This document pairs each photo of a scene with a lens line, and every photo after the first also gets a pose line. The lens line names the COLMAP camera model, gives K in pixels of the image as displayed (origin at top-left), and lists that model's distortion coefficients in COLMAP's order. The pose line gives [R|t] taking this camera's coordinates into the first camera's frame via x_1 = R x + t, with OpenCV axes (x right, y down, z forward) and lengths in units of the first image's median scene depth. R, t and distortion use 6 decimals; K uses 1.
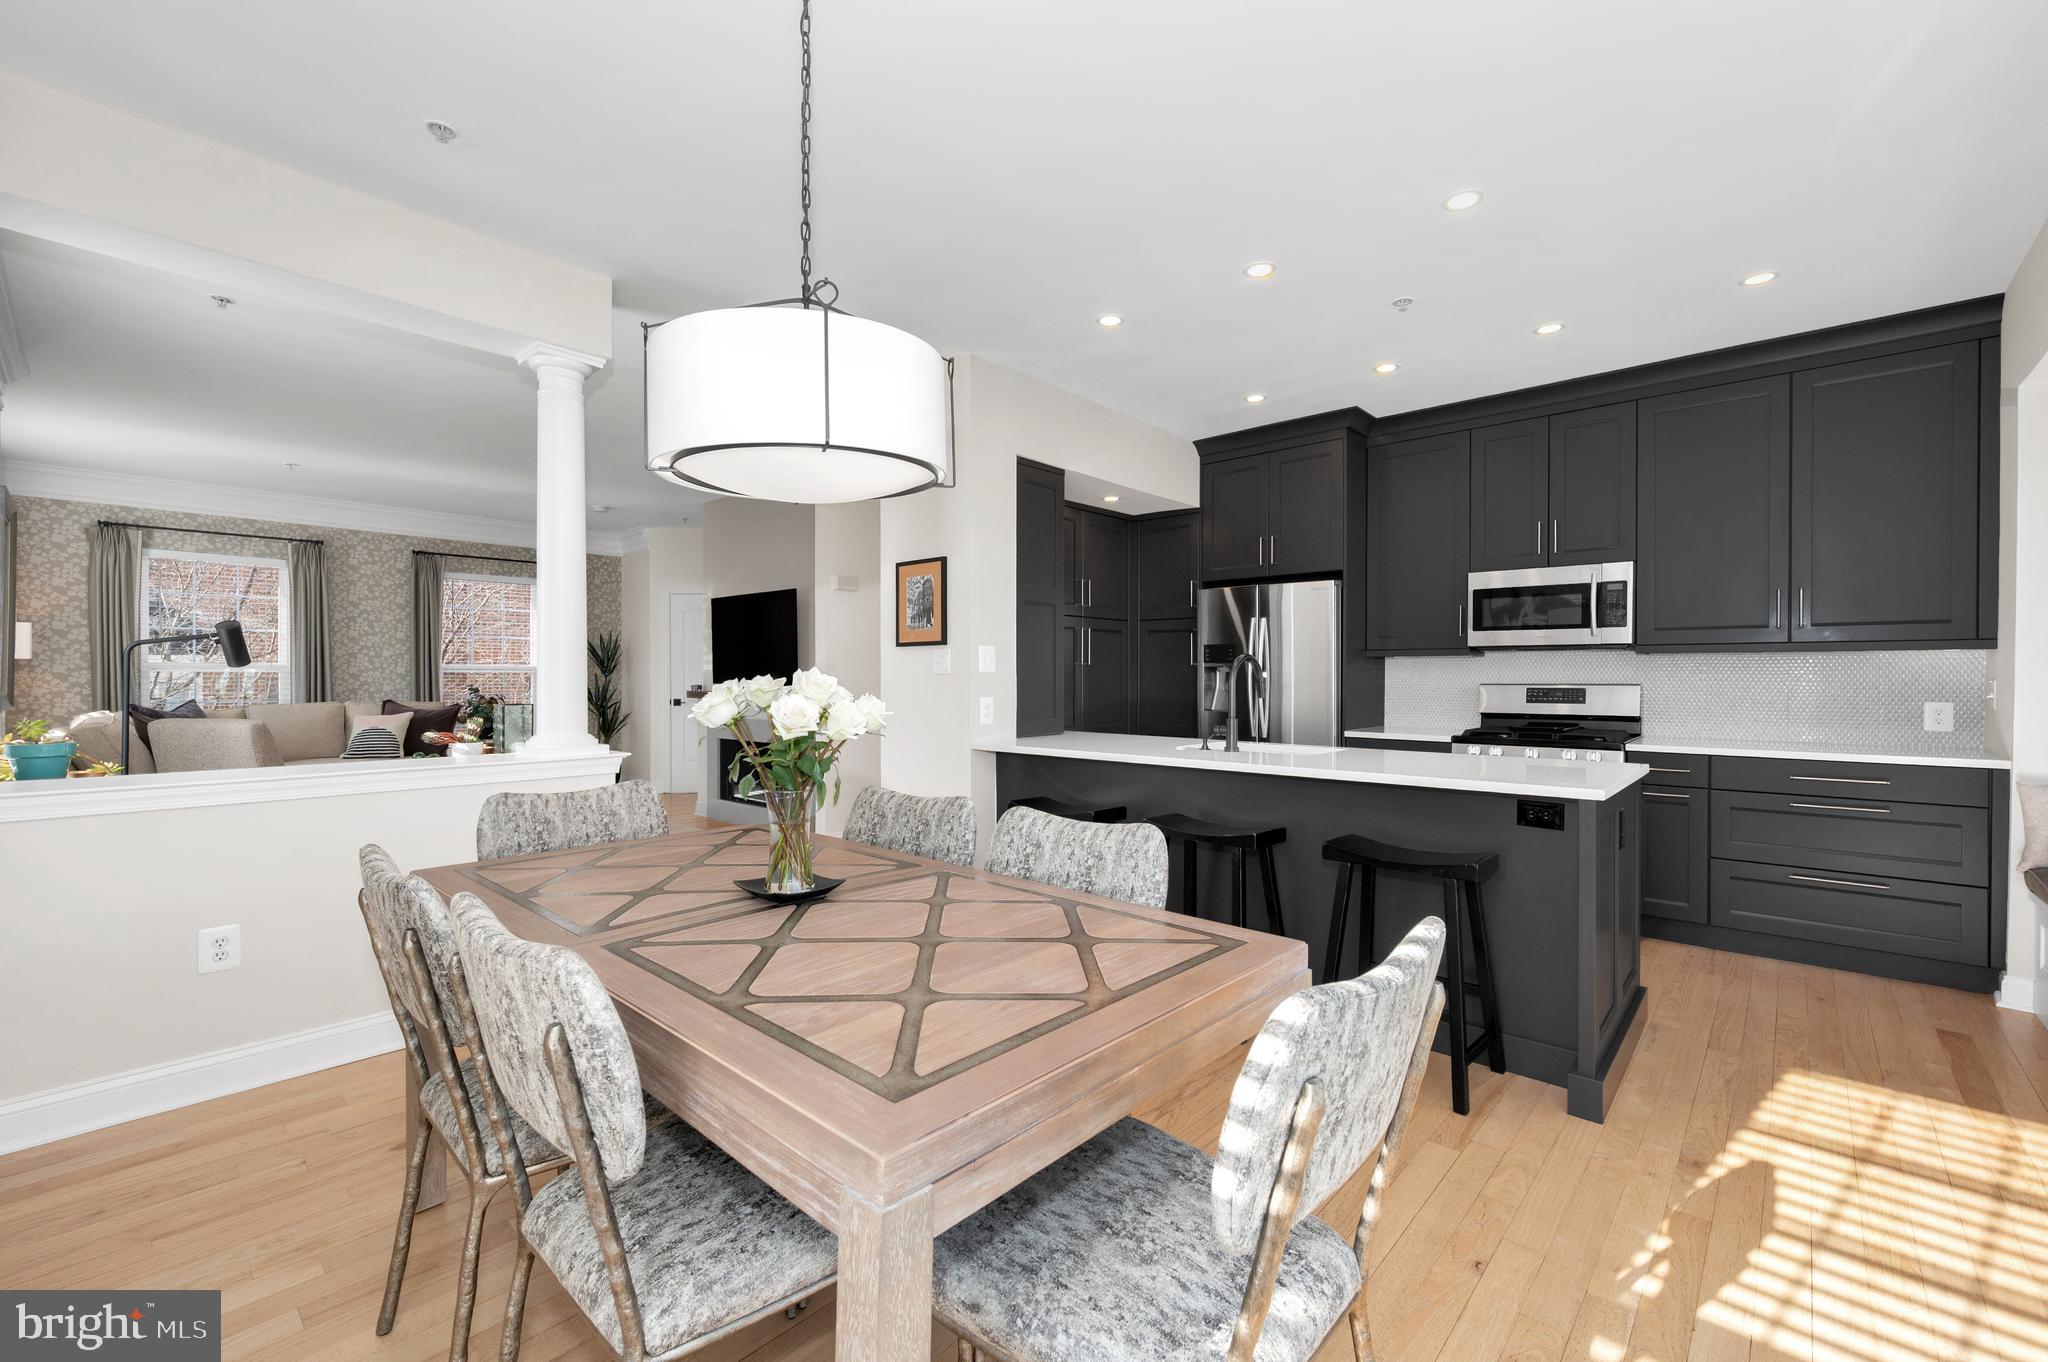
lens RADIAL K [[875.8, 0, 1049.8], [0, 875.8, 679.9], [0, 0, 1]] dist [-0.001705, -0.000508]
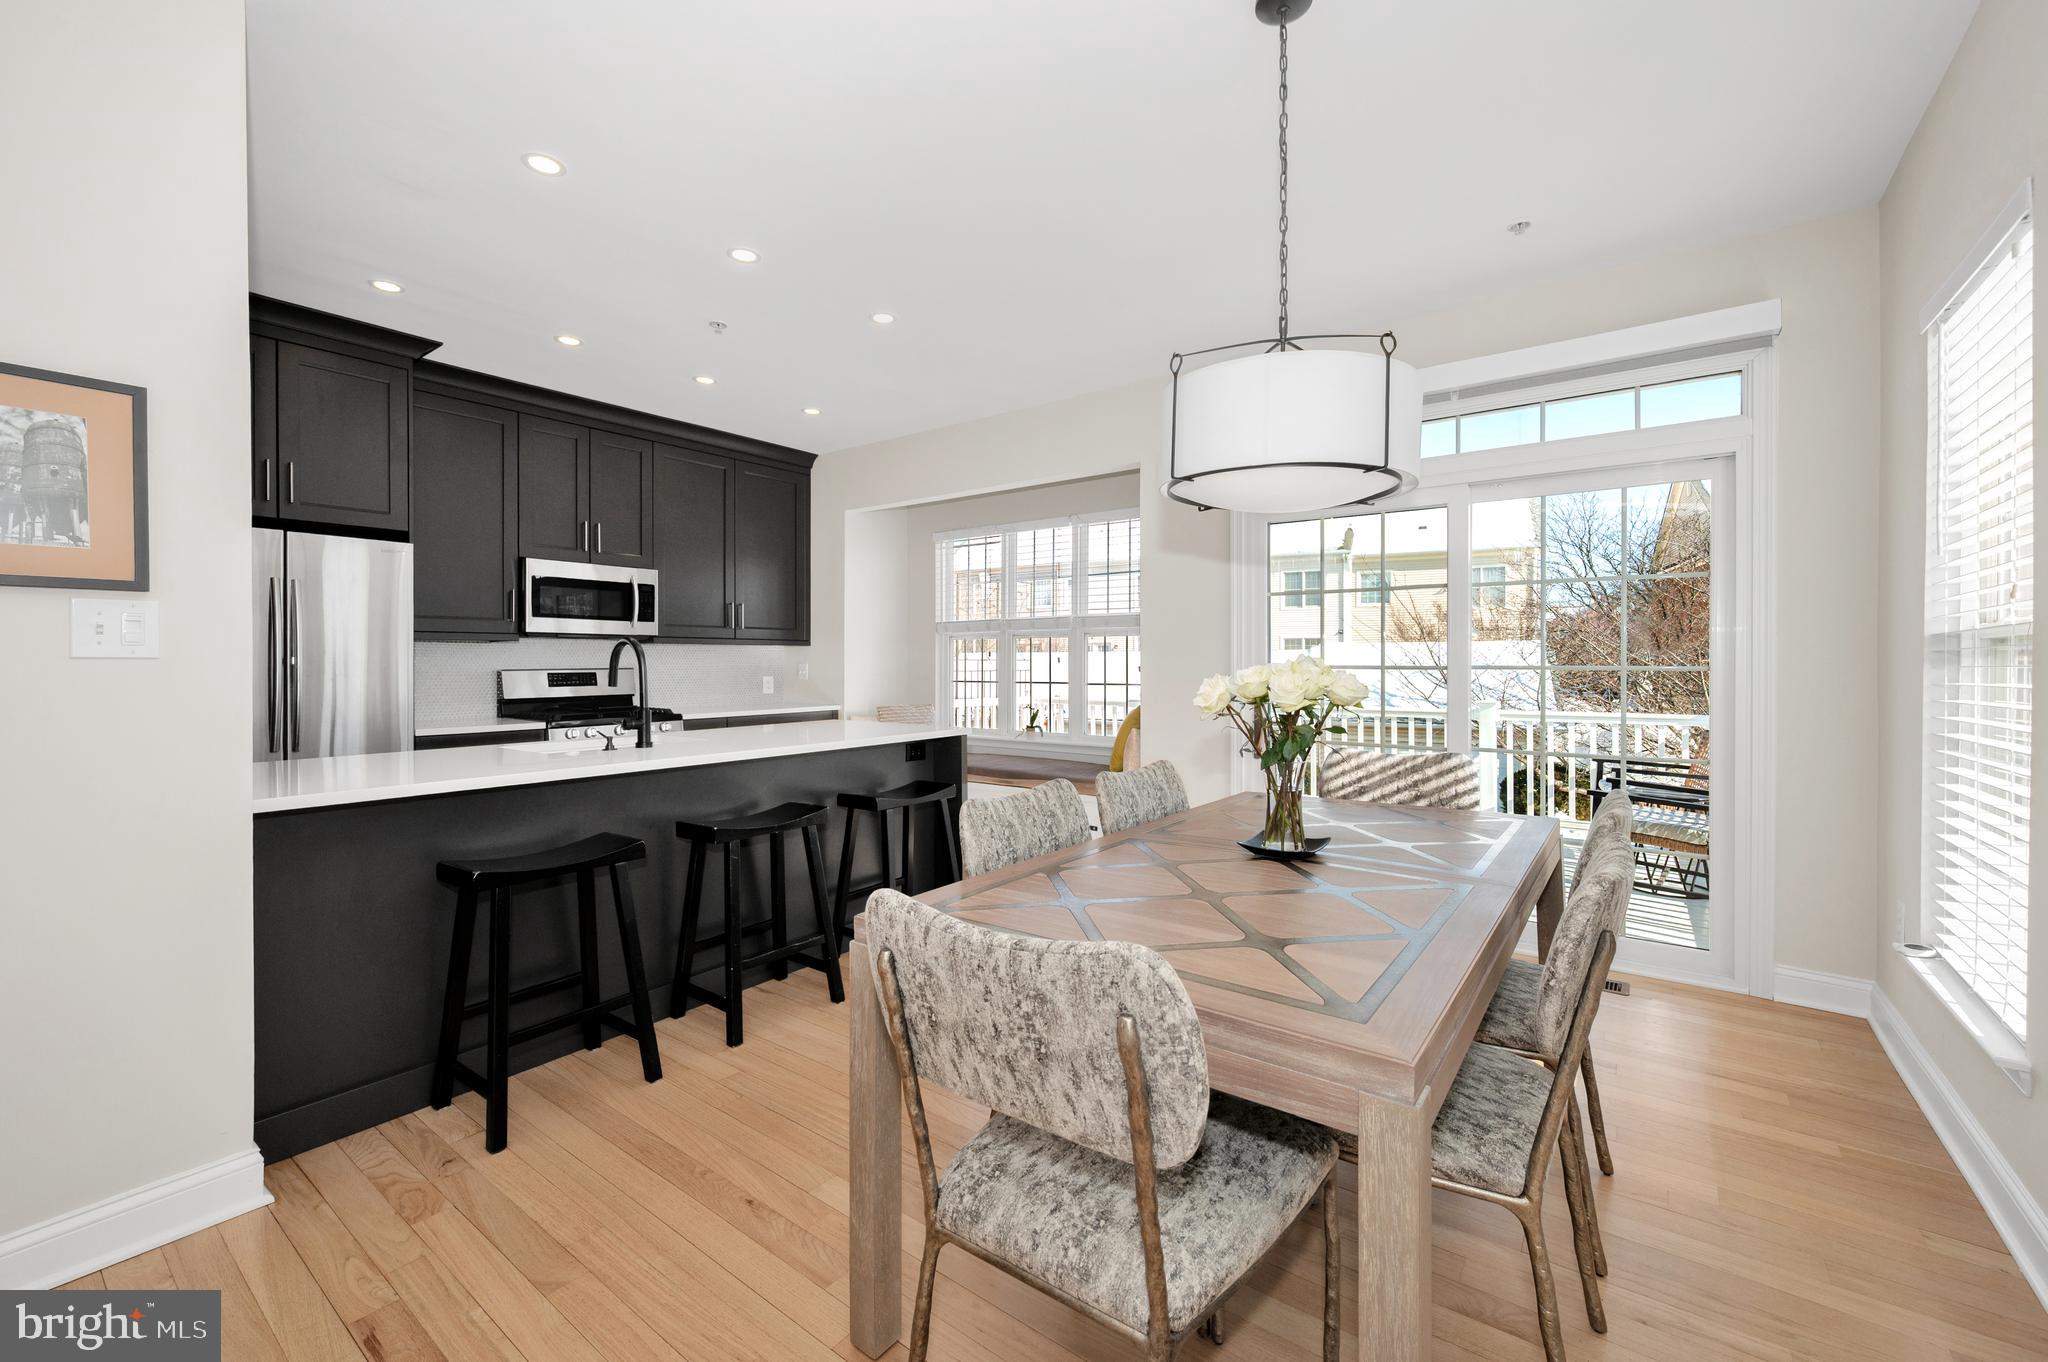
lens RADIAL K [[806.5, 0, 1008.9], [0, 806.5, 662.8], [0, 0, 1]] dist [-0.000106, 0.000000]
pose [[-0.067115, -0.002721, 0.997742, -0.516800], [0.007159, 0.999969, 0.003208, -0.002294], [-0.997720, 0.007358, -0.067093, 0.563161]]
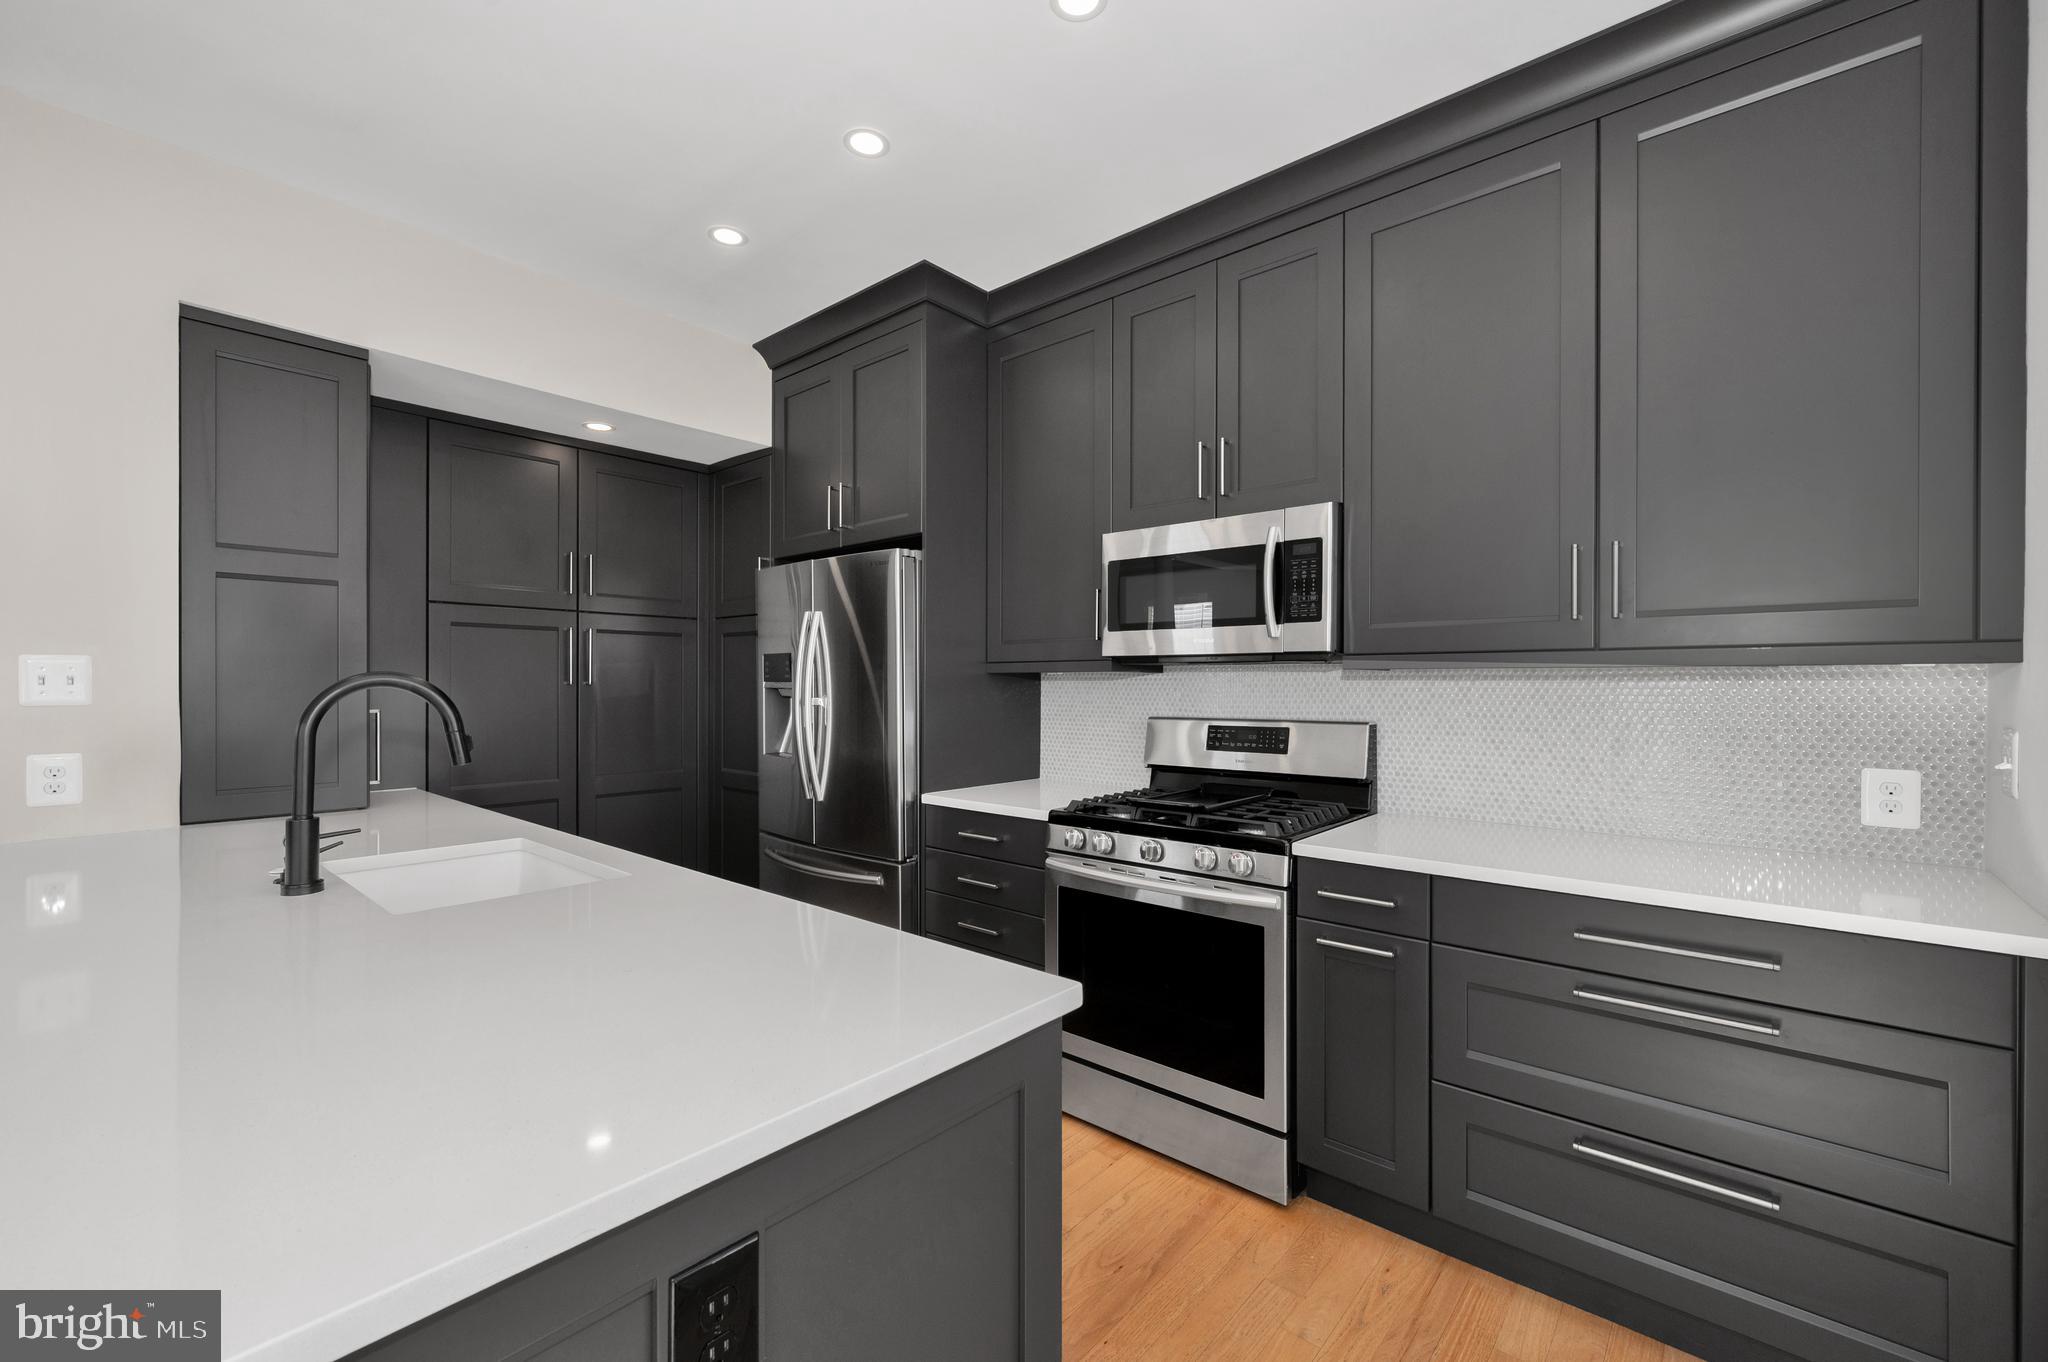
lens RADIAL K [[839.9, 0, 1034.4], [0, 839.9, 685.4], [0, 0, 1]] dist [0.000274, 0.000012]
pose [[0.999983, 0.000986, 0.005720, 0.468154], [-0.000957, 0.999987, -0.005103, -0.017205], [-0.005725, 0.005097, 0.999971, 0.465859]]
